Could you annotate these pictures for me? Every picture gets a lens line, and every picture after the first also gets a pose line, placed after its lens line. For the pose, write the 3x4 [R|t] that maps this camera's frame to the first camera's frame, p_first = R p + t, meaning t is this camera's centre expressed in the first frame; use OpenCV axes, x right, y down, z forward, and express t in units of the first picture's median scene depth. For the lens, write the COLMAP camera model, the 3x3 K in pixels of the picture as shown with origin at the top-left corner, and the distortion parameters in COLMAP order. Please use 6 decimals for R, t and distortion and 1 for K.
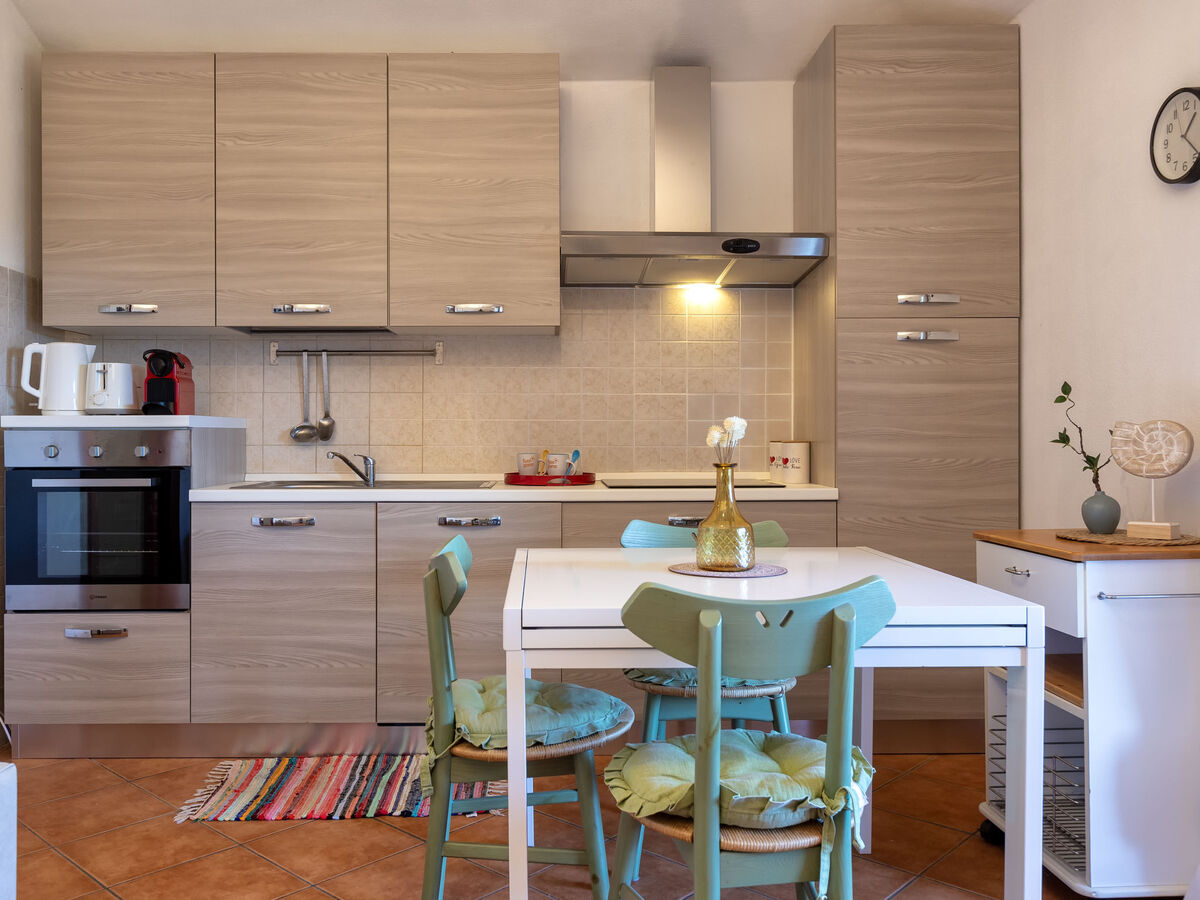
lens RADIAL K [[1037.6, 0, 599.2], [0, 1037.6, 440.8], [0, 0, 1]] dist [0.012377, 0.000504]
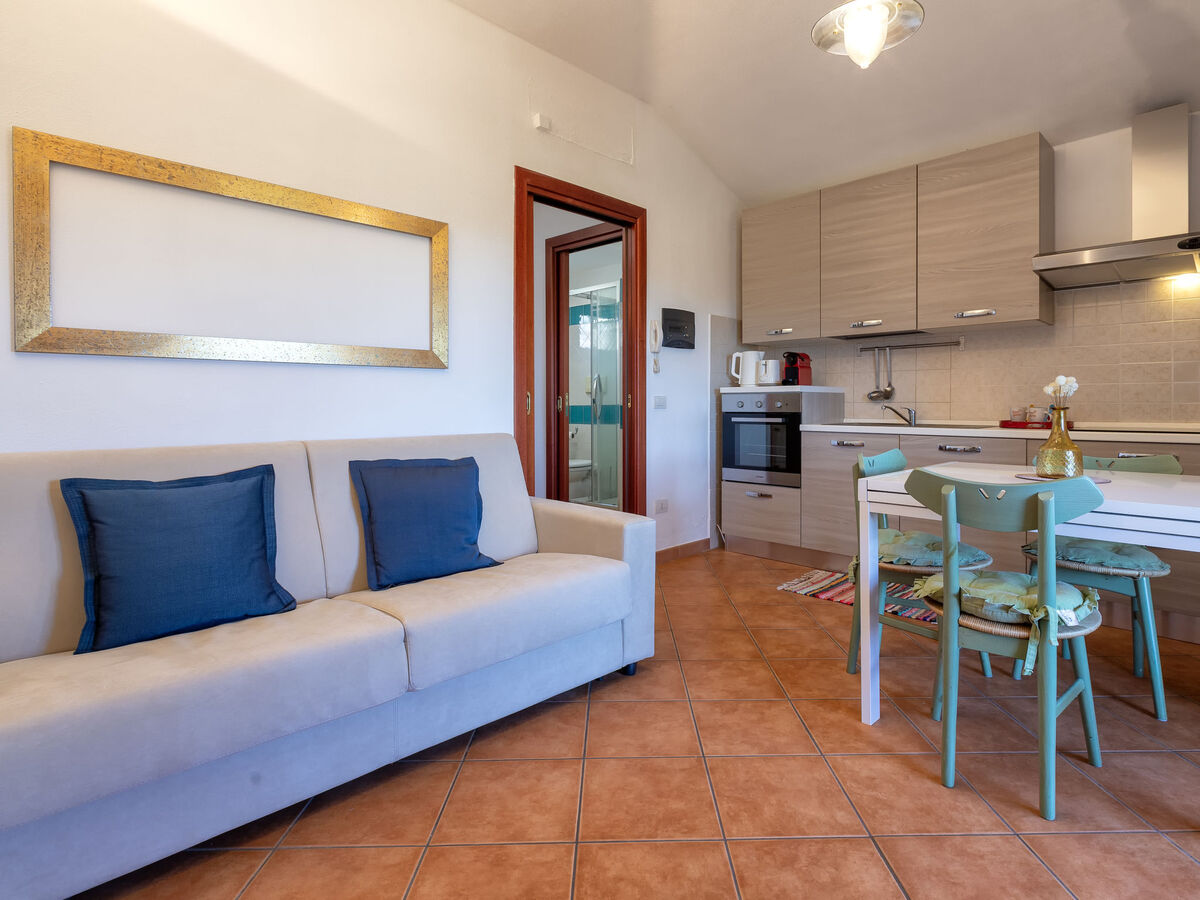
lens RADIAL K [[624.0, 0, 601.9], [0, 624.0, 412.3], [0, 0, 1]] dist [0.027651, 0.000694]
pose [[0.696553, 0.012870, -0.717390, 0.166625], [-0.004645, 0.999899, 0.013428, 0.010273], [0.717491, -0.006021, 0.696542, -0.057933]]
